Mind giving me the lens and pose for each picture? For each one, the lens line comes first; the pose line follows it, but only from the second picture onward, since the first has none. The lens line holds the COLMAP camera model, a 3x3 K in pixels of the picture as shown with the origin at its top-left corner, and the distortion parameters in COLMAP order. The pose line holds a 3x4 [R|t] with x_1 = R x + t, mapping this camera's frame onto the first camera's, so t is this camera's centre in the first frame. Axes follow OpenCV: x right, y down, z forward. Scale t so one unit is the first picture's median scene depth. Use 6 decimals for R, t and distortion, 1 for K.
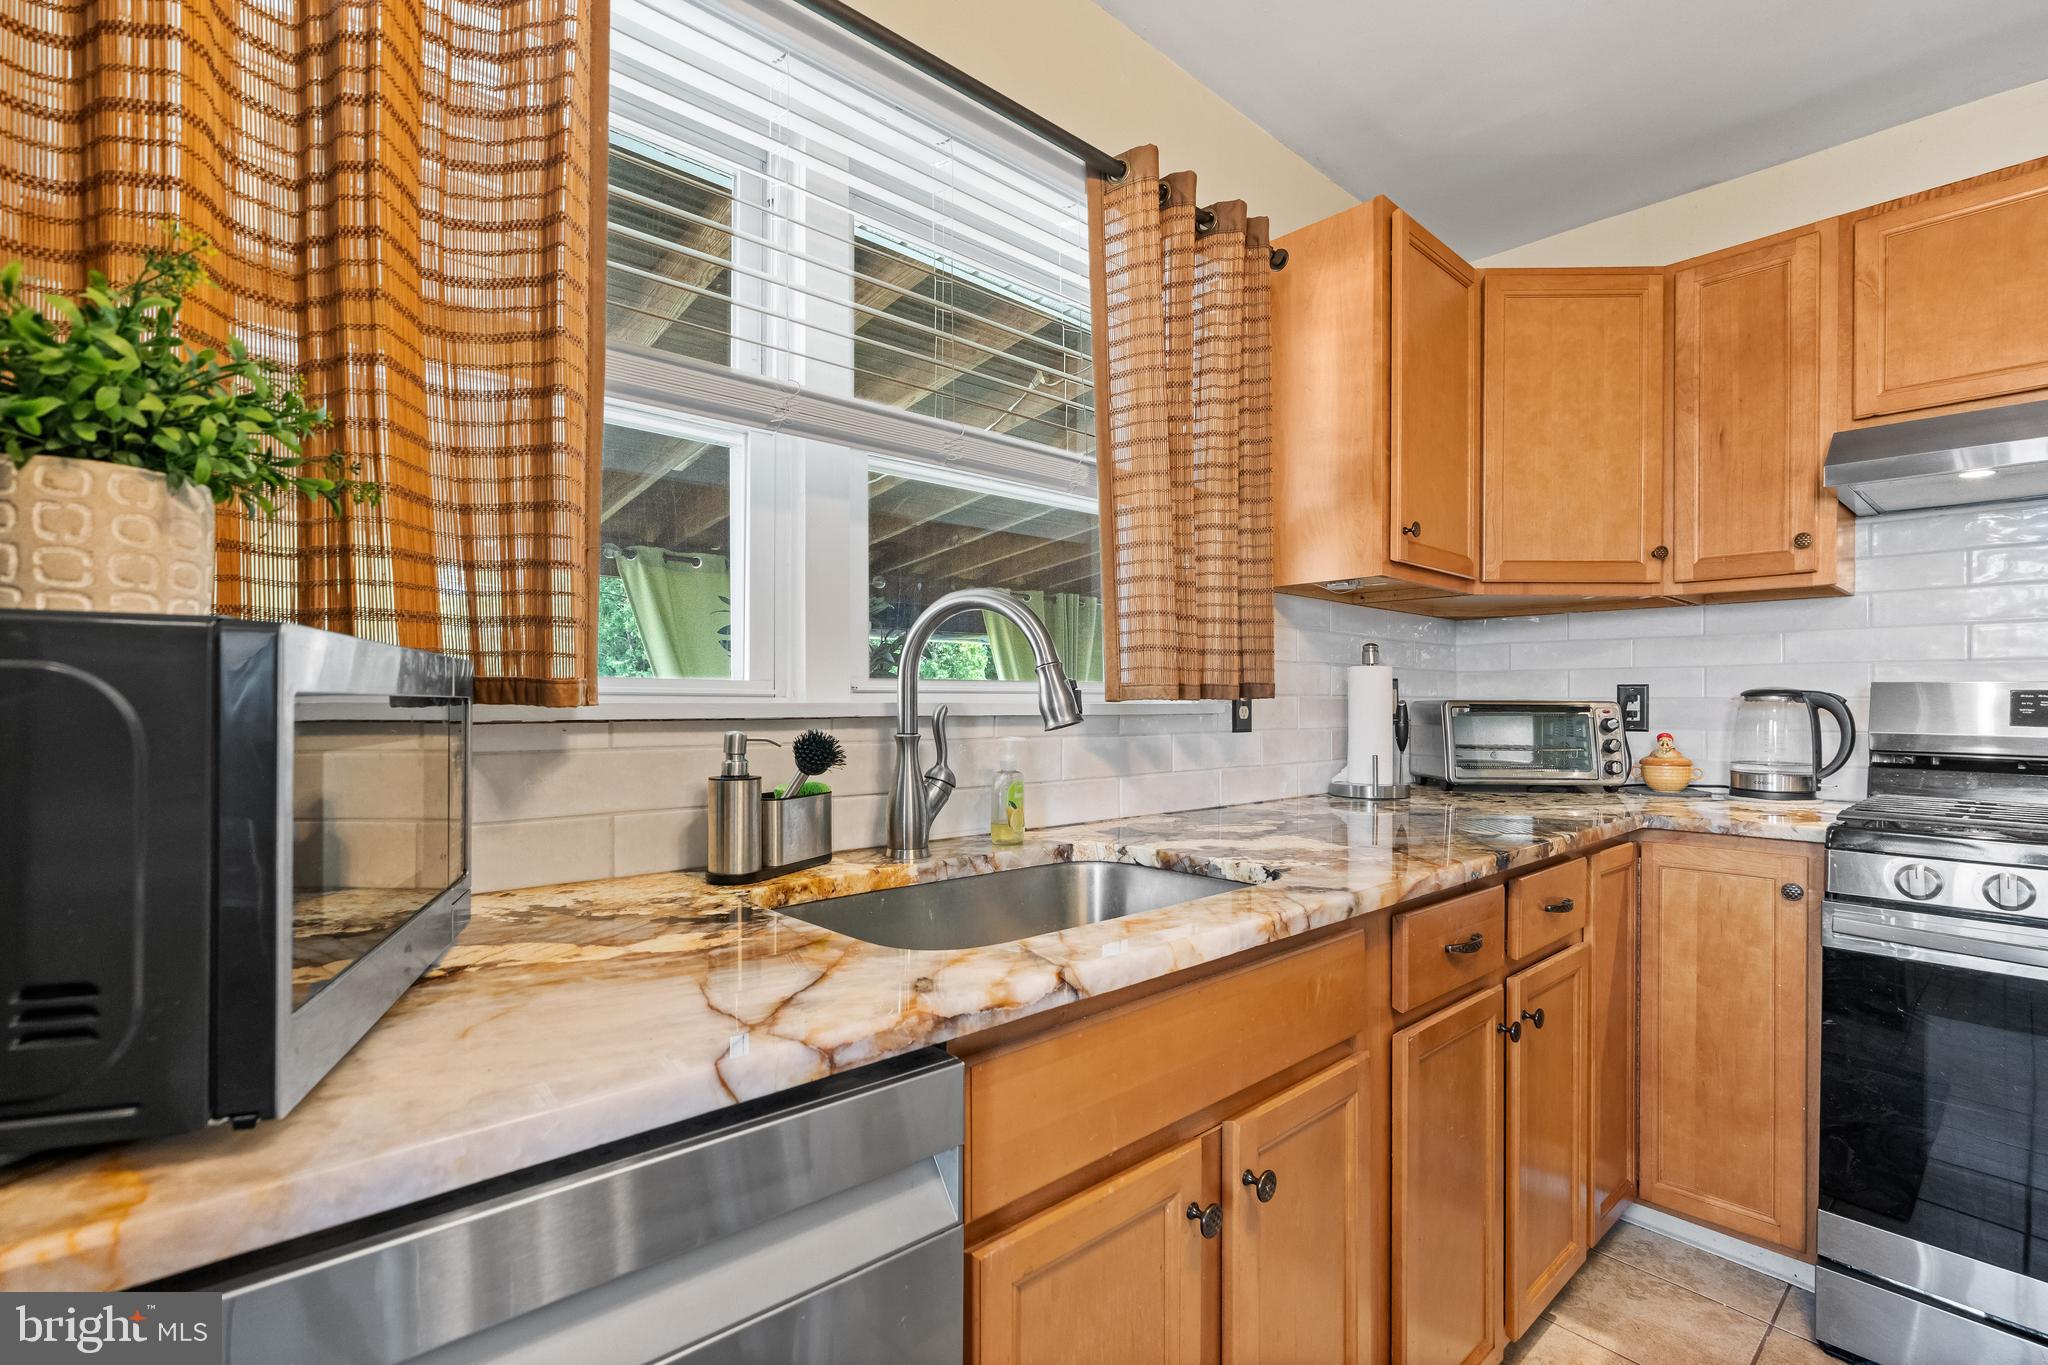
lens RADIAL K [[925.7, 0, 1017.6], [0, 925.7, 699.3], [0, 0, 1]] dist [-0.008551, 0.004354]
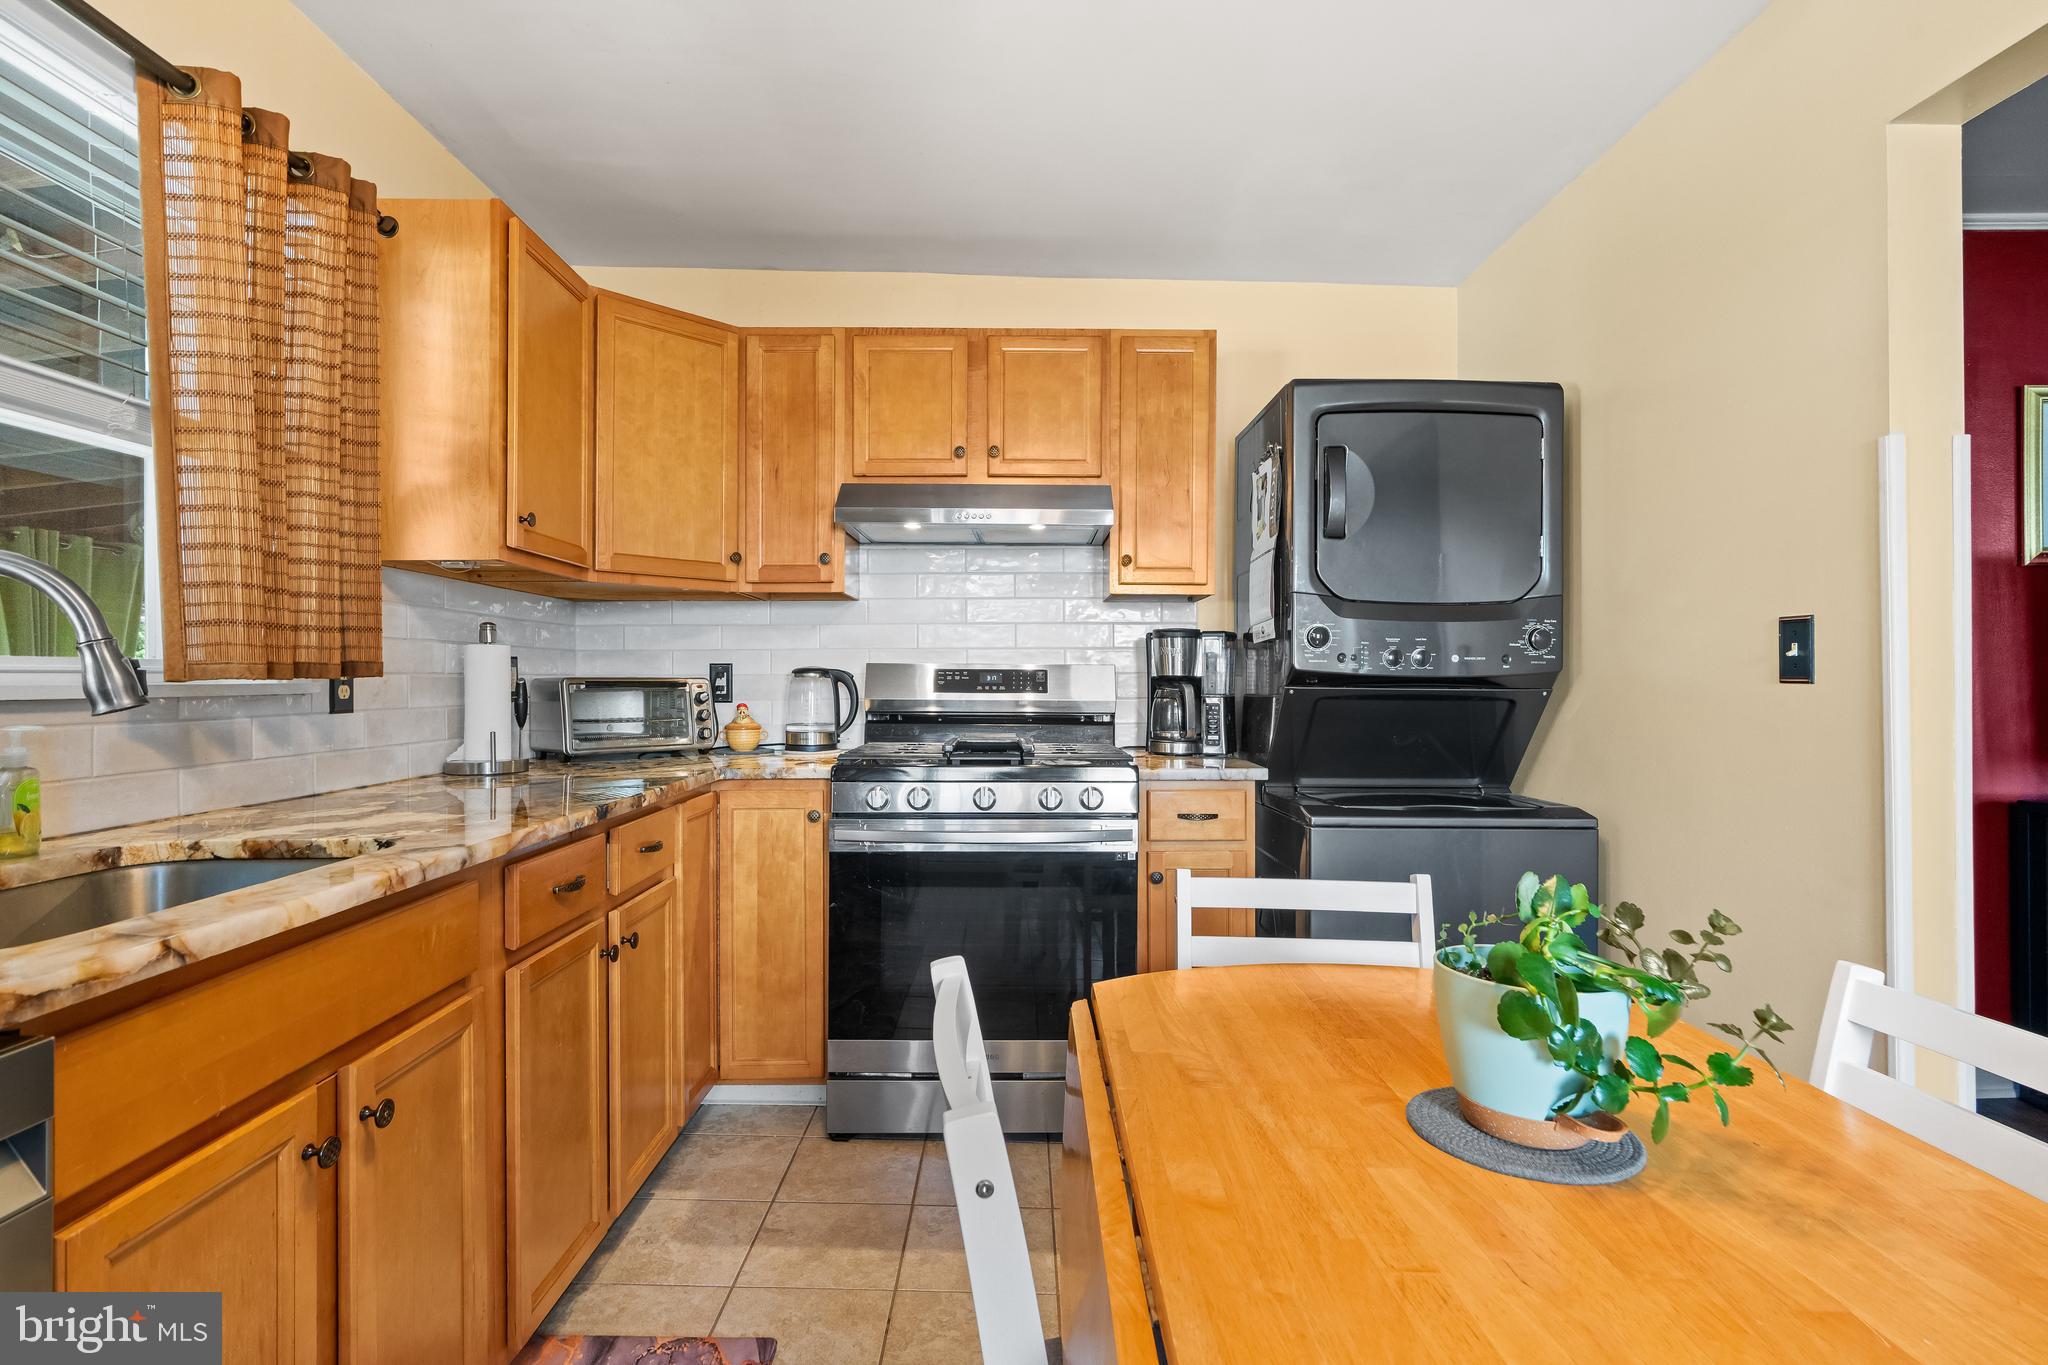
lens RADIAL K [[998.1, 0, 1024.3], [0, 998.1, 670.5], [0, 0, 1]] dist [-0.012838, 0.005361]
pose [[0.657586, -0.000504, 0.753379, -0.064872], [0.004514, 0.999984, -0.003271, -0.001446], [-0.753366, 0.005551, 0.657578, -0.194093]]
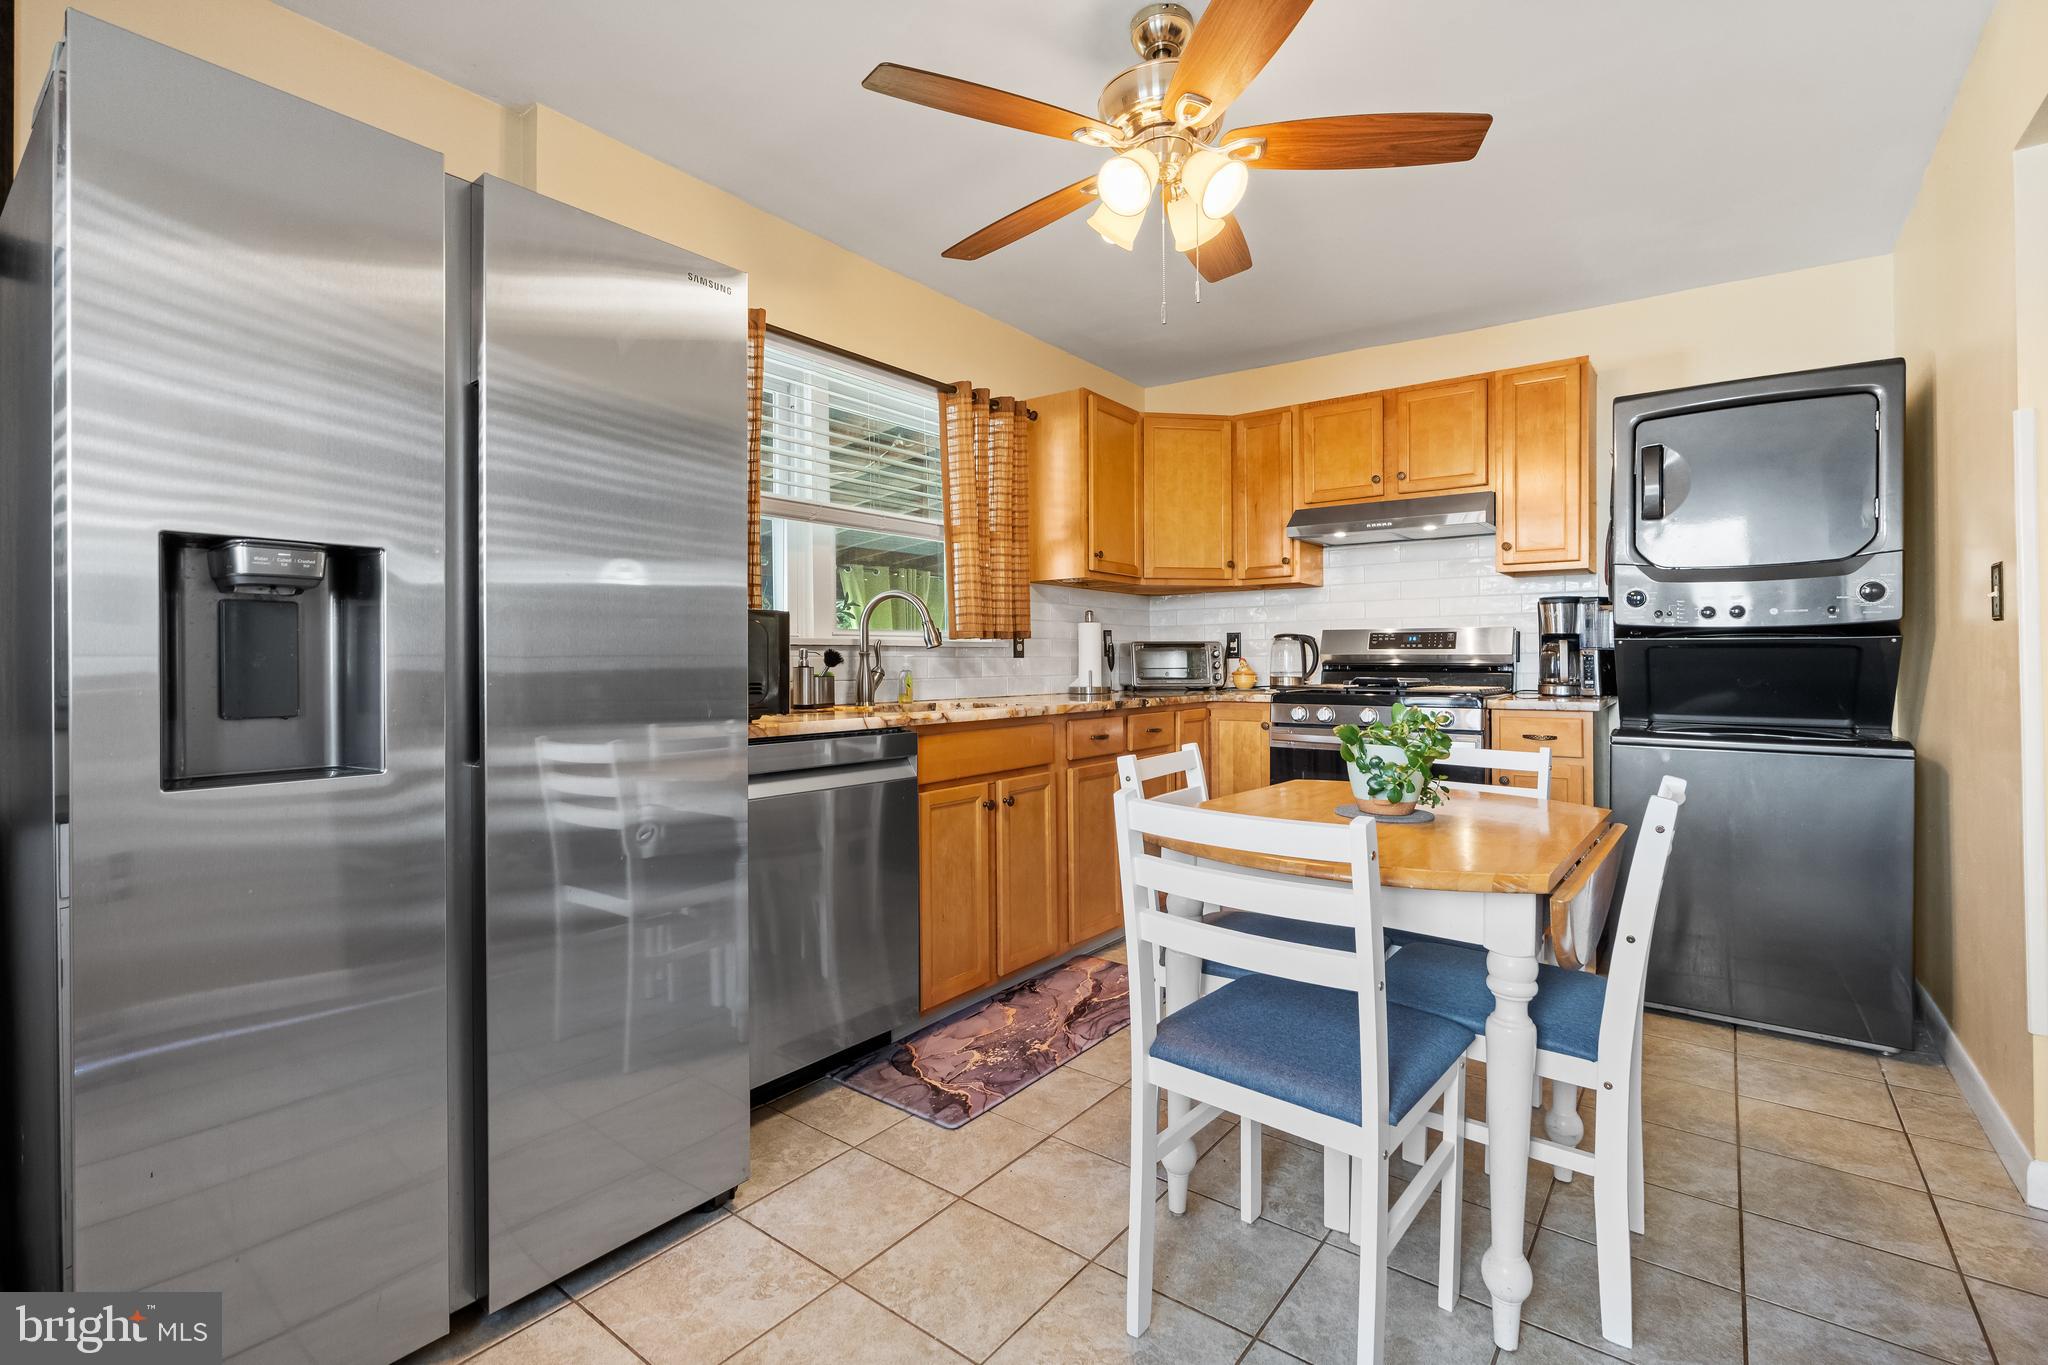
lens RADIAL K [[931.0, 0, 1022.7], [0, 931.0, 655.2], [0, 0, 1]] dist [-0.001904, 0.000165]
pose [[0.981335, -0.009550, 0.192066, -0.126955], [0.010746, 0.999929, -0.005183, 0.043948], [-0.192003, 0.007151, 0.981368, -0.954003]]
